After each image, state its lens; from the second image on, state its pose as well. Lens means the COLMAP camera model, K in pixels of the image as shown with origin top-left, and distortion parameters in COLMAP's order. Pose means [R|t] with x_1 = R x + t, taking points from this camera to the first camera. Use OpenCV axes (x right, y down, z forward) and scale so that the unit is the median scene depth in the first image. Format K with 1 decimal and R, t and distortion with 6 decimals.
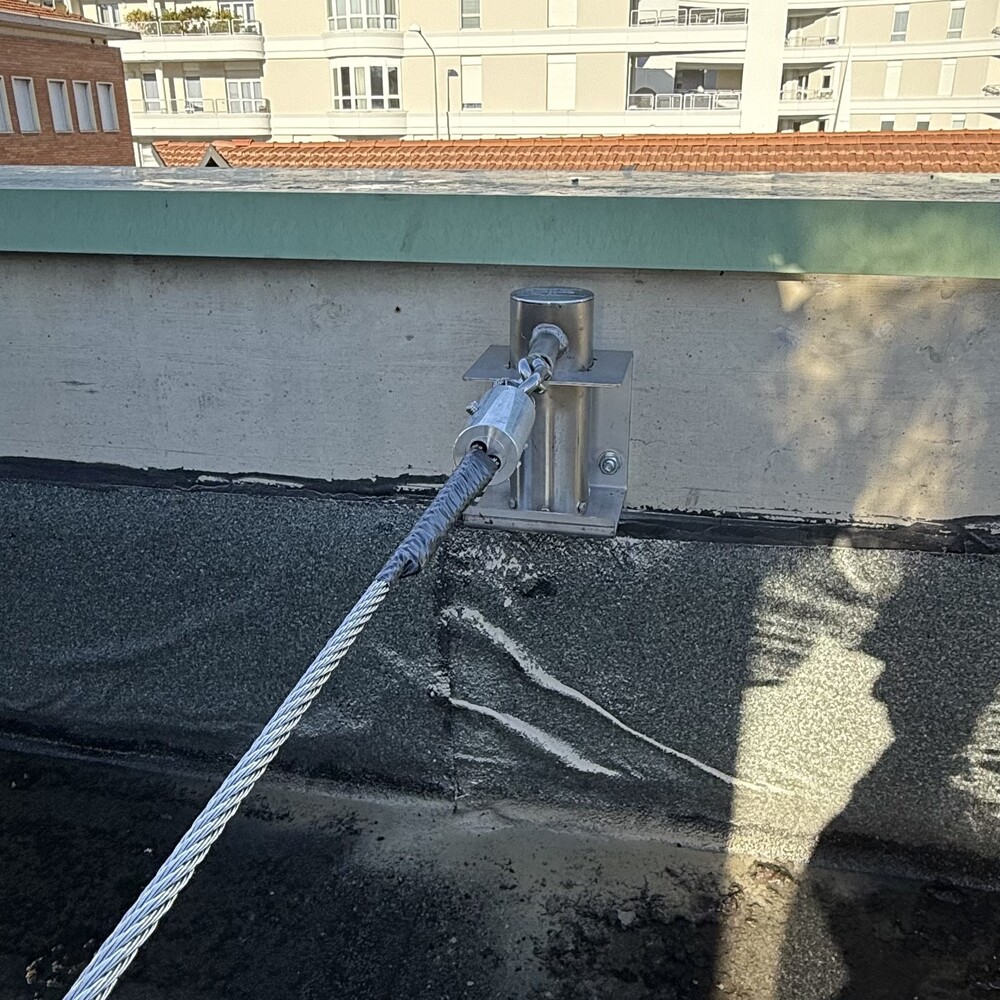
lens RADIAL K [[954.3, 0, 500.0], [0, 954.3, 500.0], [0, 0, 1]] dist [0.006044, -0.017871]
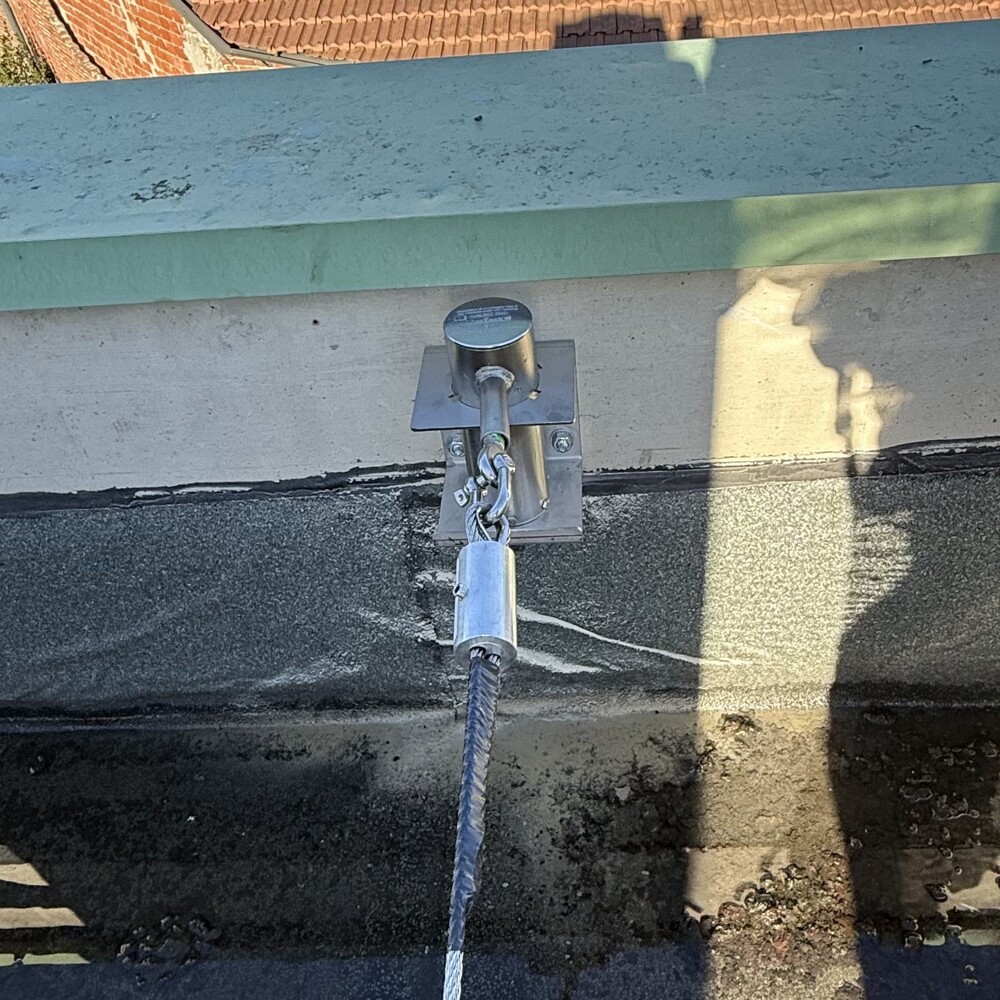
lens RADIAL K [[966.1, 0, 542.7], [0, 966.1, 499.9], [0, 0, 1]] dist [0.006022, -0.011948]
pose [[0.978119, -0.182626, 0.099657, -0.016102], [0.133066, 0.917379, 0.375112, -0.336703], [-0.159928, -0.353643, 0.921607, 0.045928]]
